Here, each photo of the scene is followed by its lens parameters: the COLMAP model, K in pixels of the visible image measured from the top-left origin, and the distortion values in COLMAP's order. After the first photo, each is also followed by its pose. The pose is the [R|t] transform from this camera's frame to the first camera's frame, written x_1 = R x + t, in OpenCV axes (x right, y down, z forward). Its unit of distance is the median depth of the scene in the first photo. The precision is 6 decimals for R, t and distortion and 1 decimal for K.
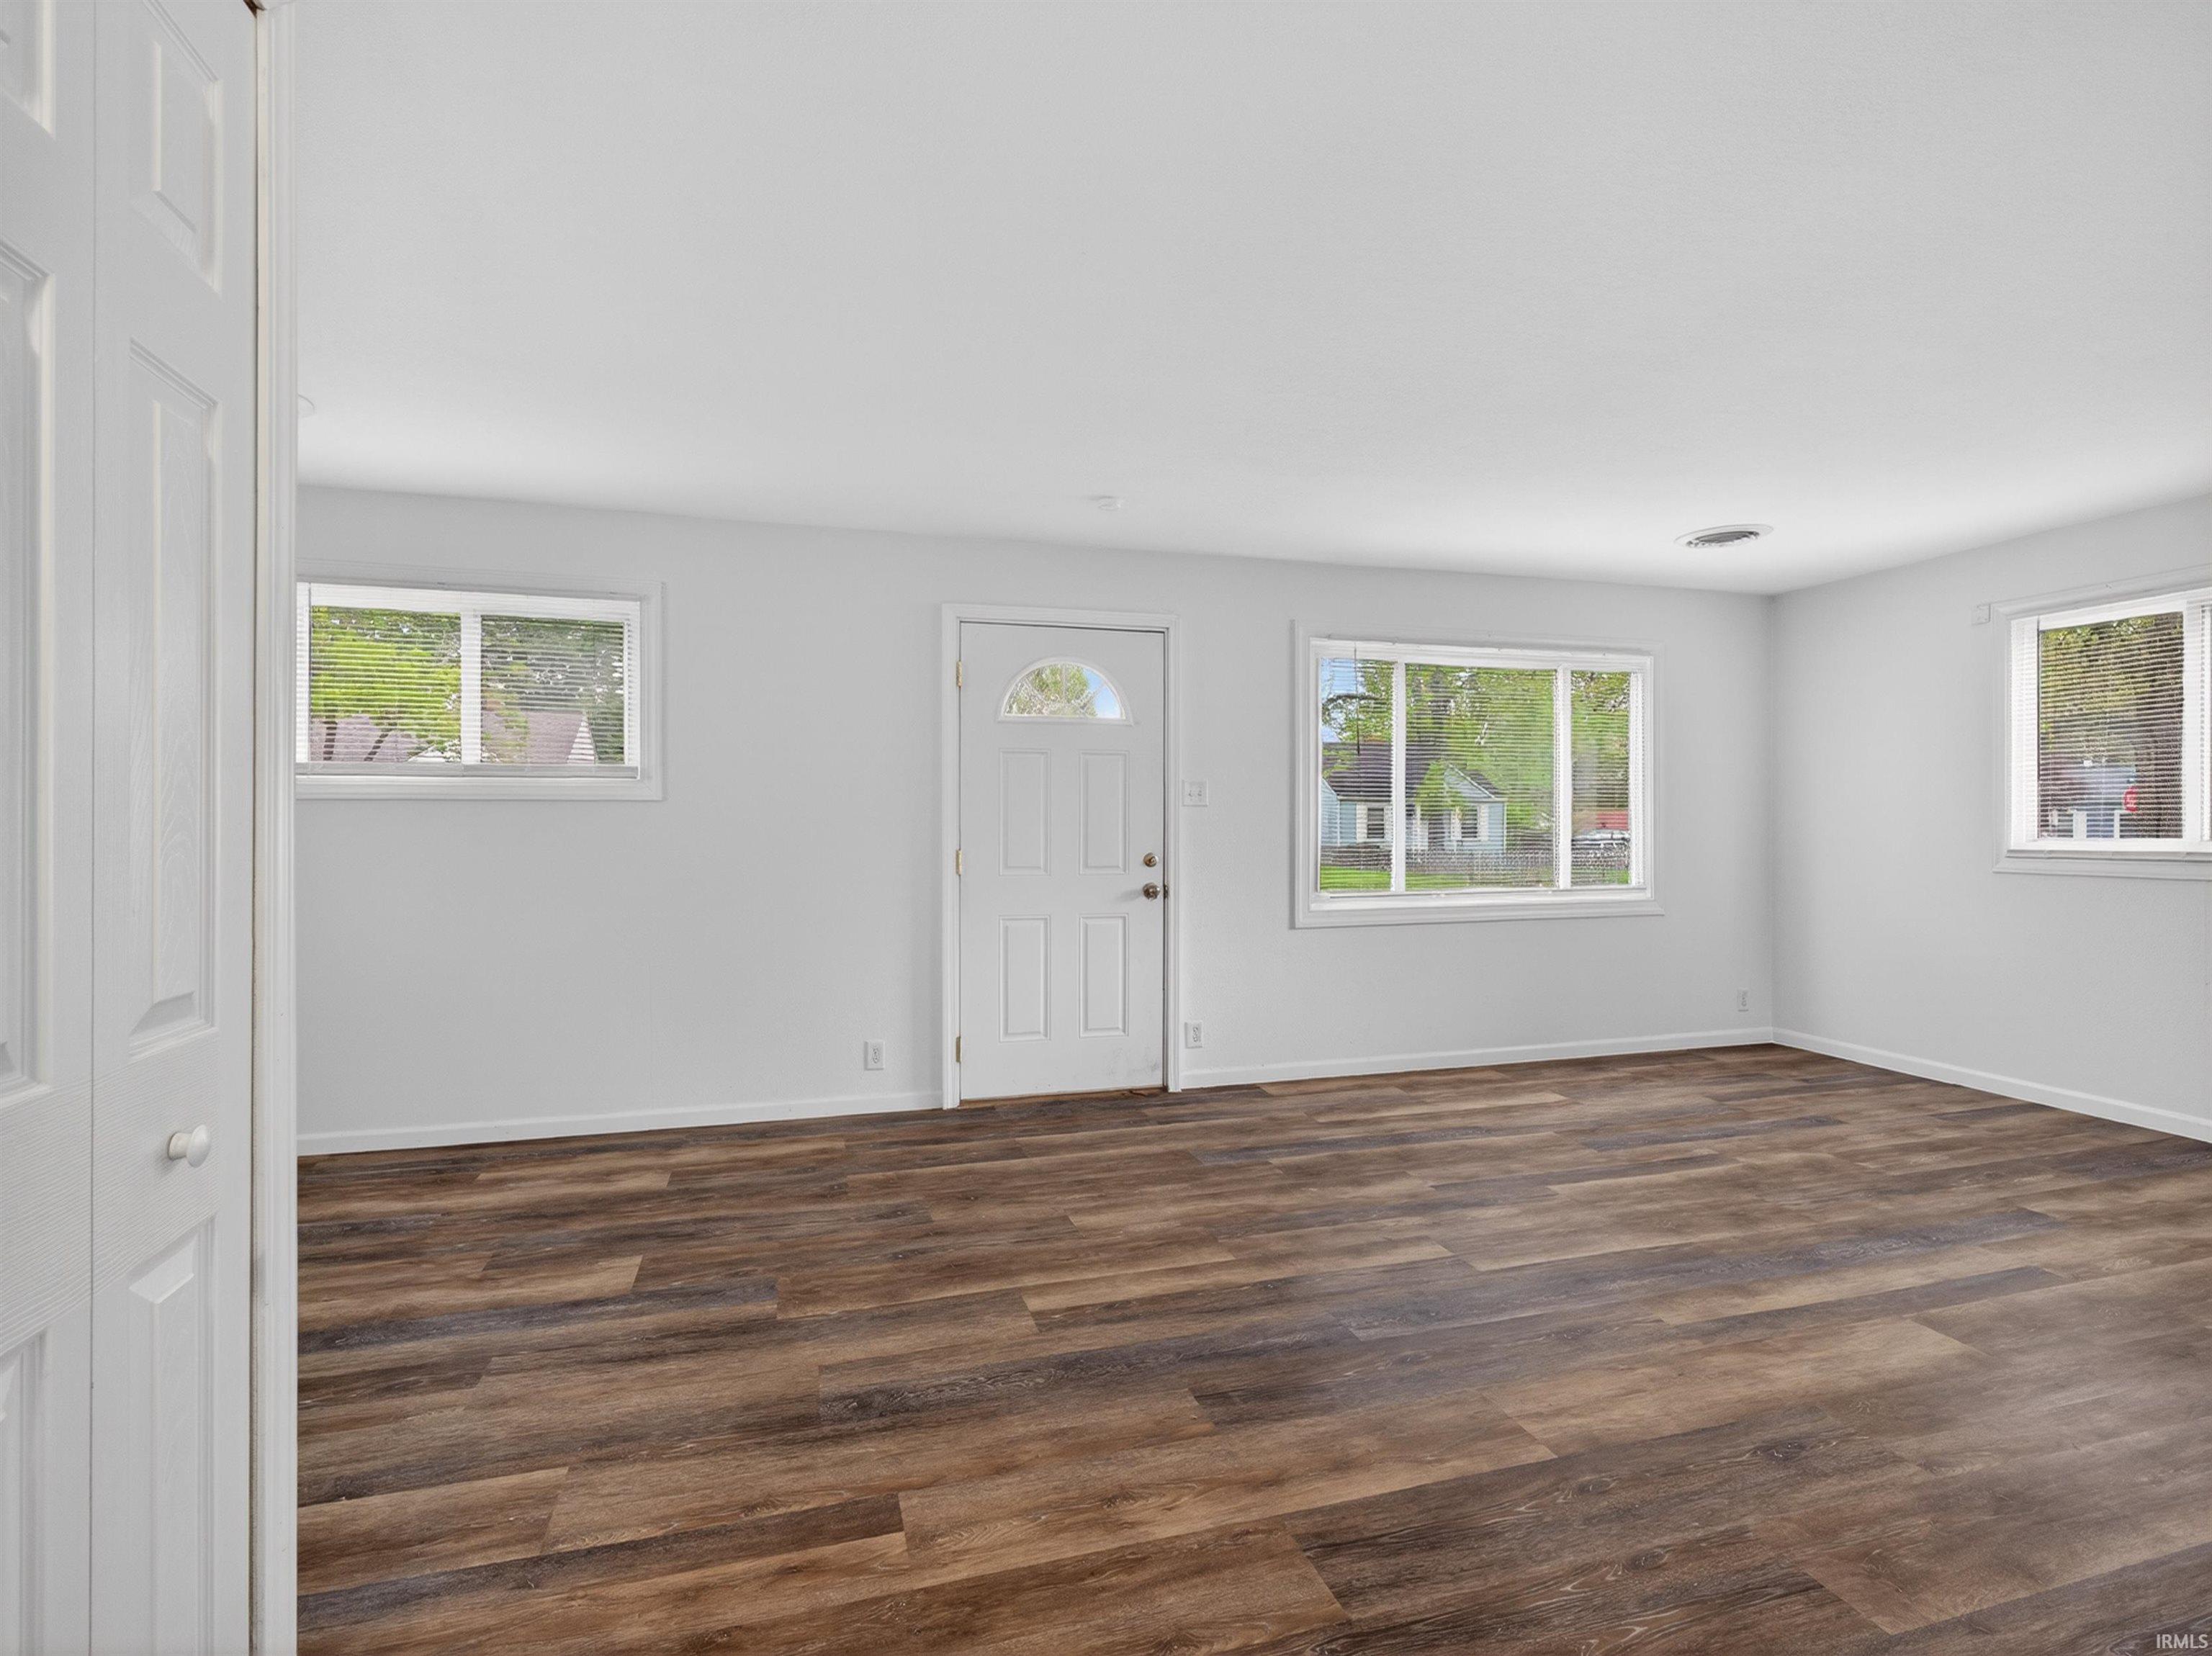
lens RADIAL K [[1045.0, 0, 1092.2], [0, 1045.0, 827.7], [0, 0, 1]] dist [-0.000120, -0.002714]
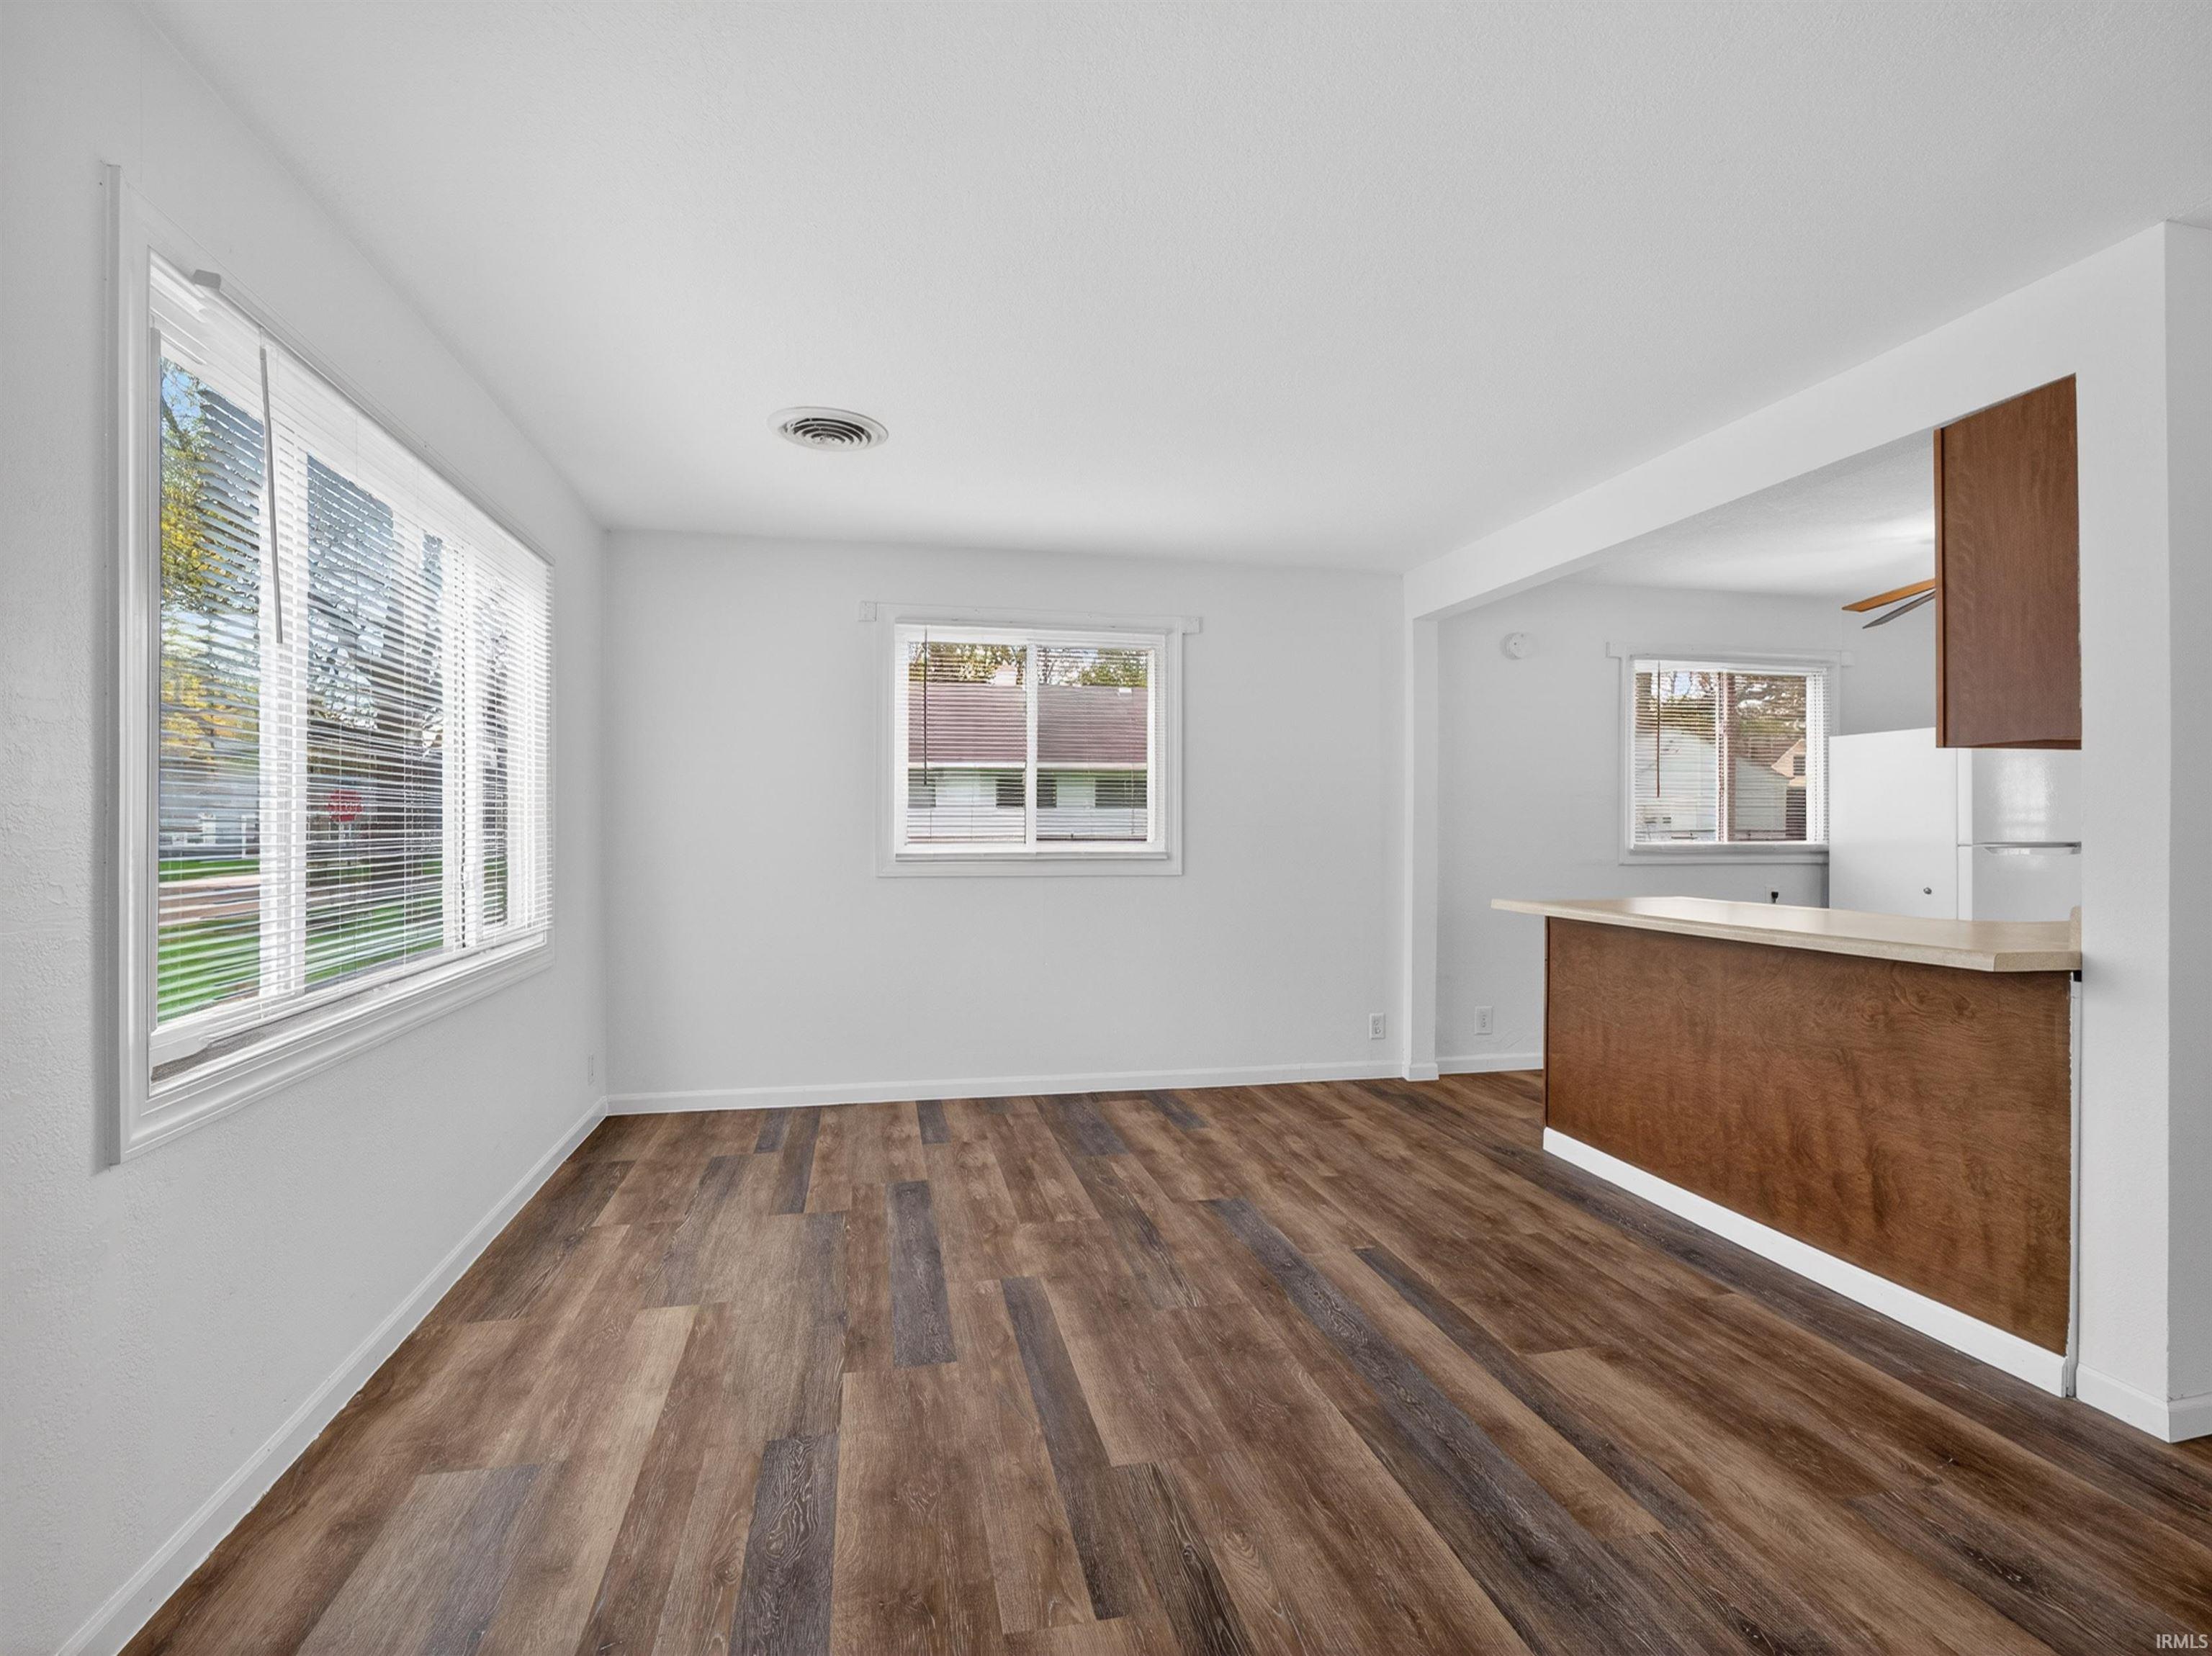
lens RADIAL K [[1045.0, 0, 1092.2], [0, 1045.0, 827.7], [0, 0, 1]] dist [-0.000120, -0.002714]
pose [[0.069911, -0.000560, 0.997553, -0.150991], [0.003025, 0.999995, 0.000349, -0.004363], [-0.997549, 0.002993, 0.069912, 1.097669]]
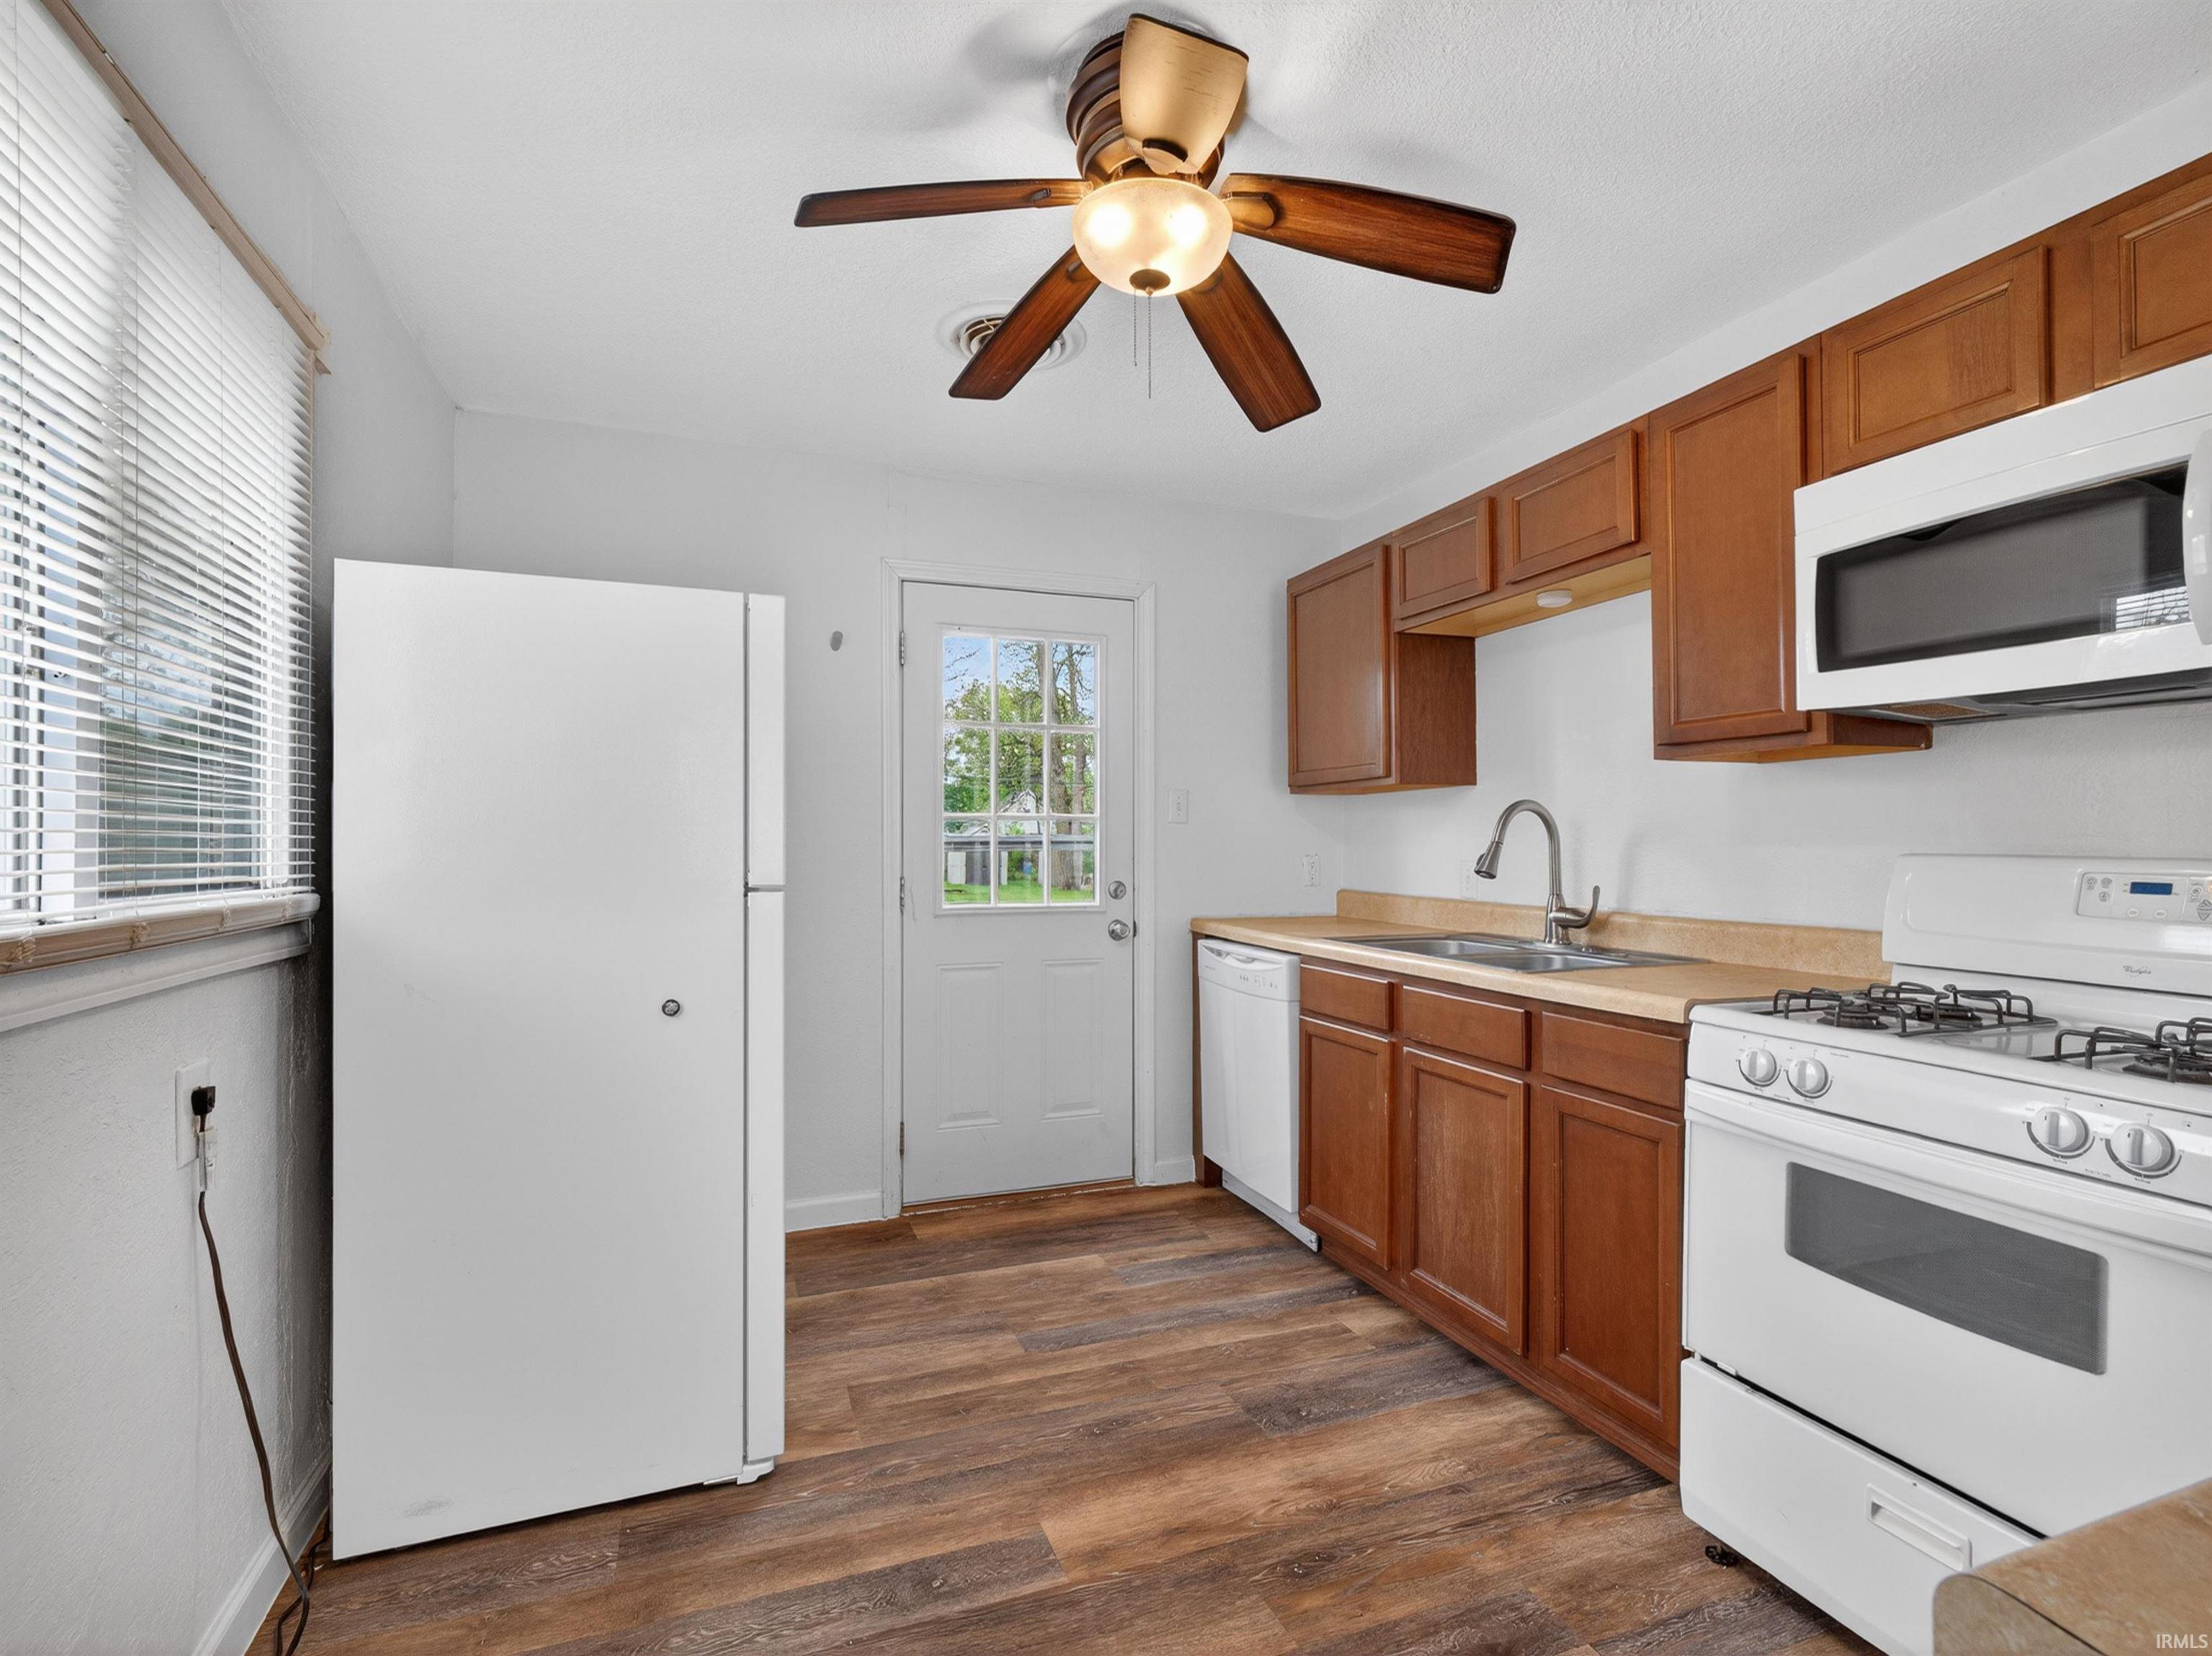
lens RADIAL K [[1045.0, 0, 1092.2], [0, 1045.0, 827.7], [0, 0, 1]] dist [-0.000120, -0.002714]
pose [[-0.997142, -0.004663, -0.075404, 1.346172], [-0.004100, 0.999963, -0.007621, -0.005858], [0.075437, -0.007290, -0.997124, 0.564248]]
